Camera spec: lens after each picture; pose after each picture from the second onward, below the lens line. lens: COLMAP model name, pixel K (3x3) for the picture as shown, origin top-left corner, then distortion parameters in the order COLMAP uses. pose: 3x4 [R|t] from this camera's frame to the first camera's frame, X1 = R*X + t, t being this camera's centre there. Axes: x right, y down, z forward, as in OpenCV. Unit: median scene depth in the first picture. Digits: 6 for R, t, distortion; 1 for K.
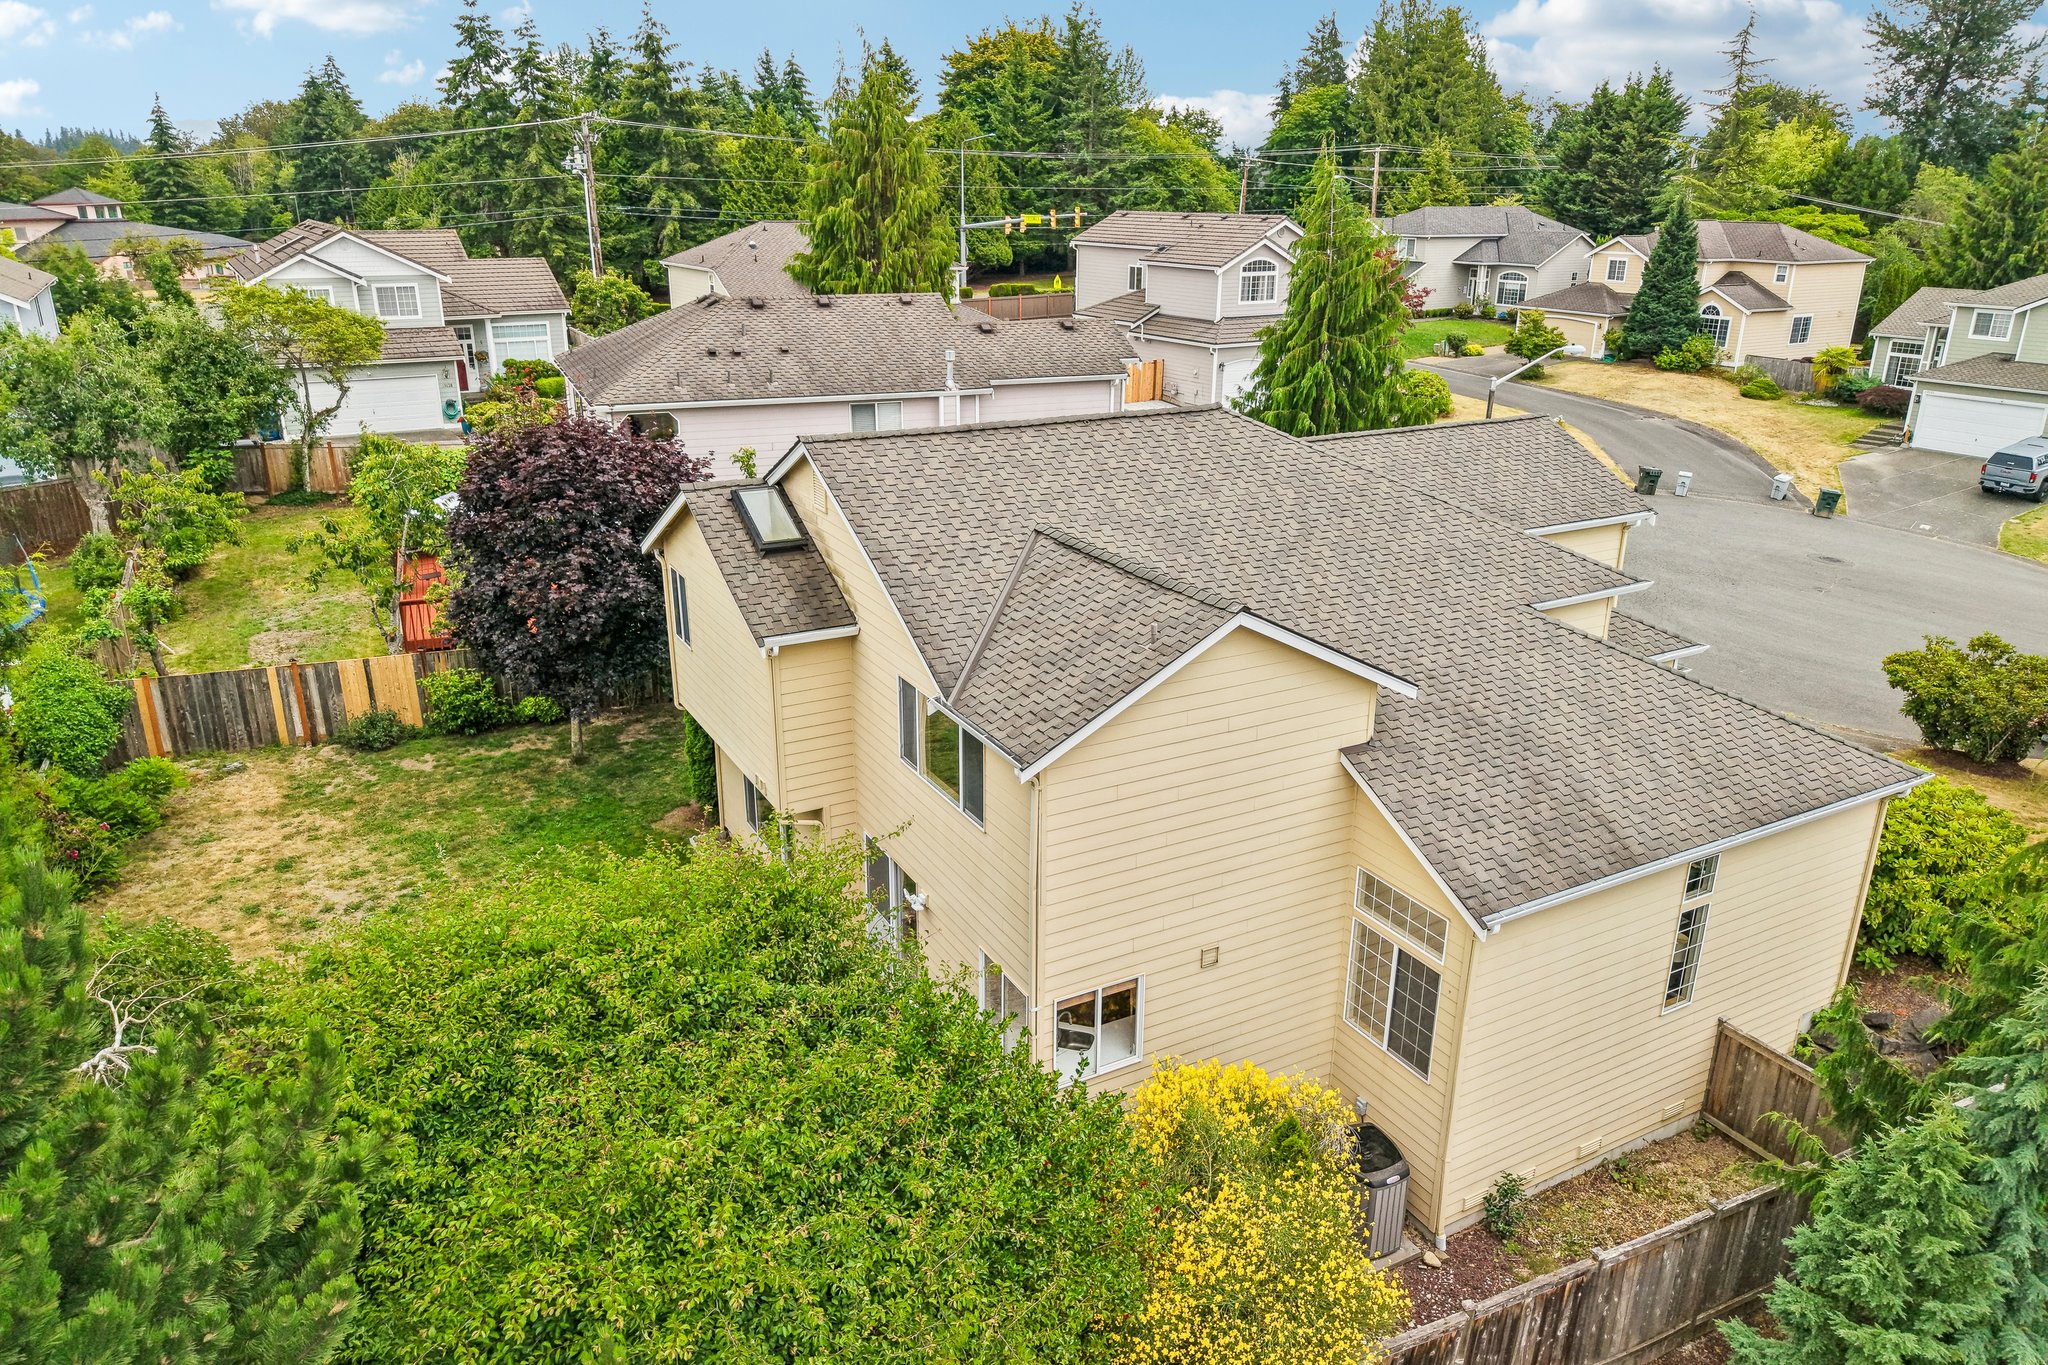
lens RADIAL K [[1375.2, 0, 1024.0], [0, 1375.2, 682.5], [0, 0, 1]] dist [0.020360, -0.009009]
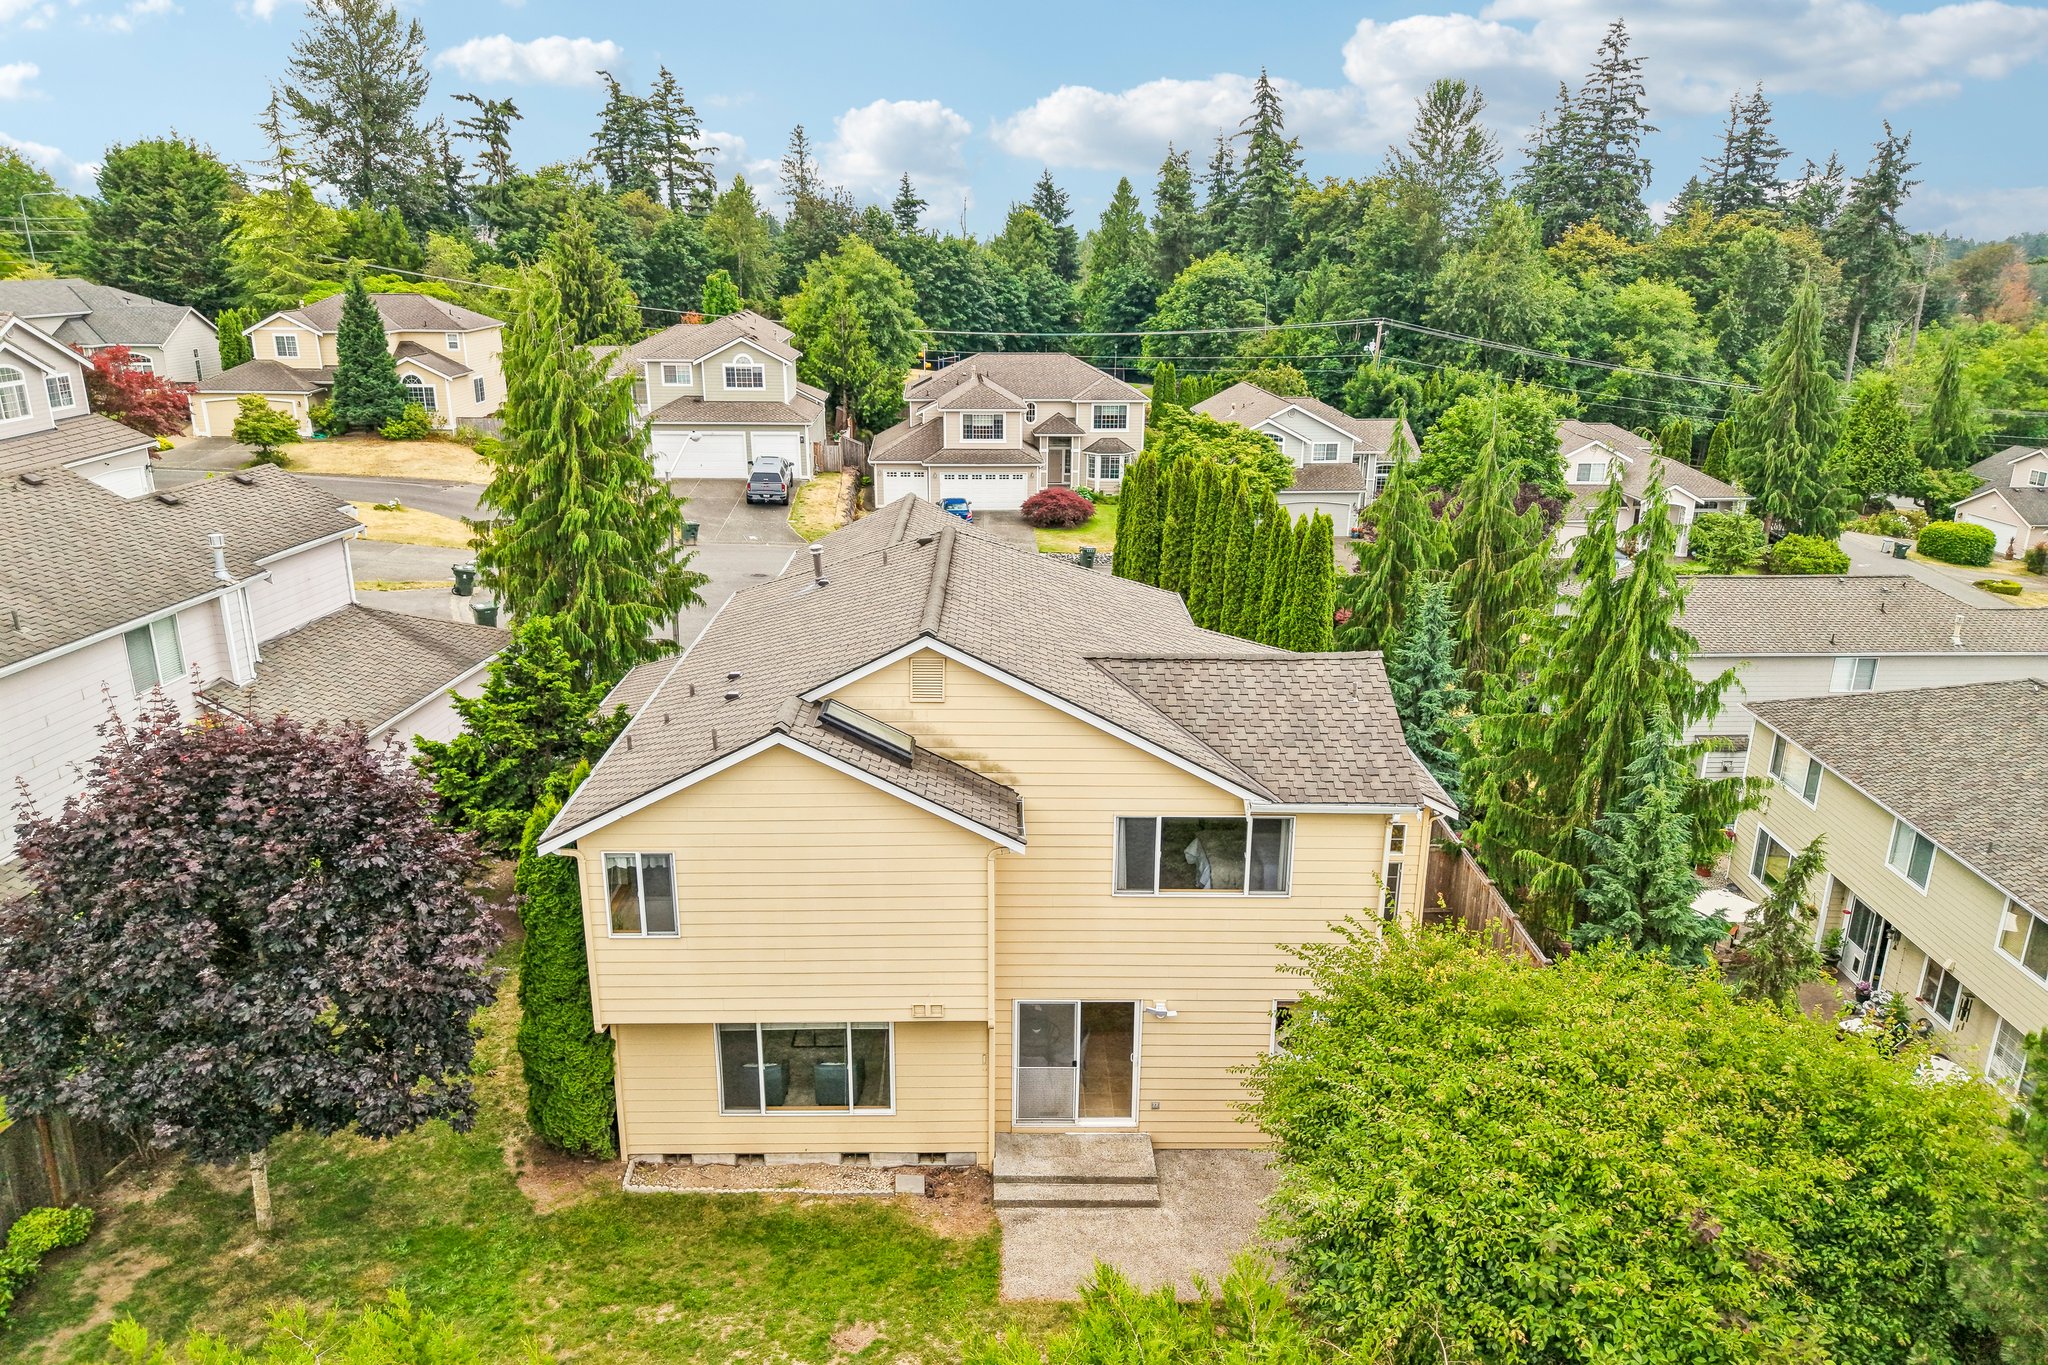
lens RADIAL K [[1375.2, 0, 1024.0], [0, 1375.2, 682.5], [0, 0, 1]] dist [0.020360, -0.009009]
pose [[0.478276, -0.271727, 0.835115, -0.206787], [0.296898, 0.944967, 0.137435, -0.057298], [-0.826501, 0.182212, 0.532630, 0.102017]]
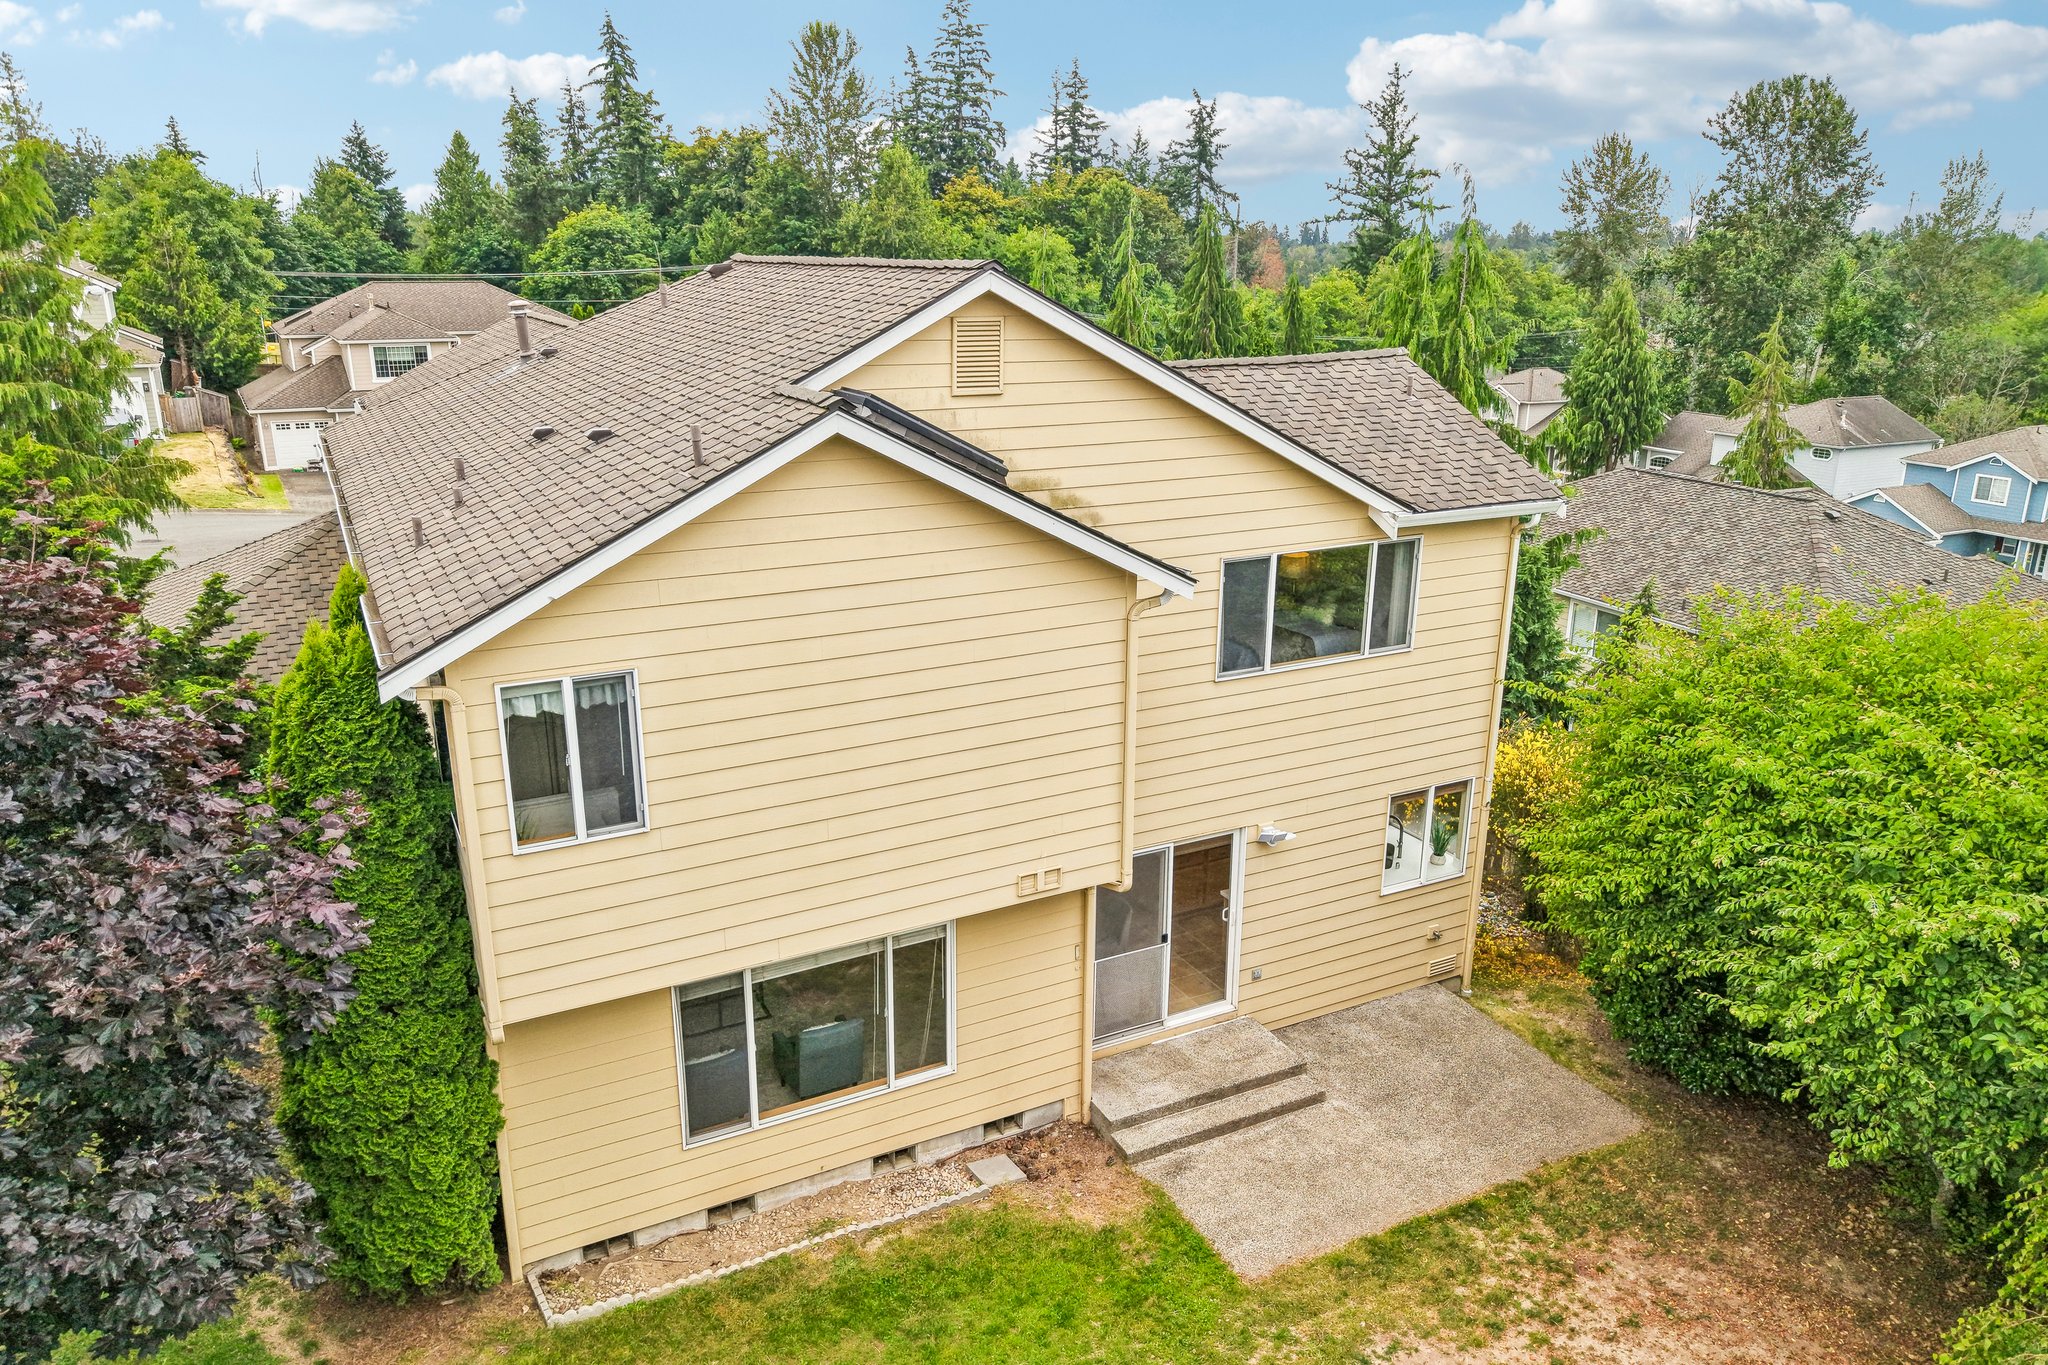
lens RADIAL K [[1375.2, 0, 1024.0], [0, 1375.2, 682.5], [0, 0, 1]] dist [0.020360, -0.009009]
pose [[0.034229, -0.308930, 0.950469, -0.170945], [0.334456, 0.899732, 0.280395, -0.039985], [-0.941789, 0.308293, 0.134121, 0.216903]]
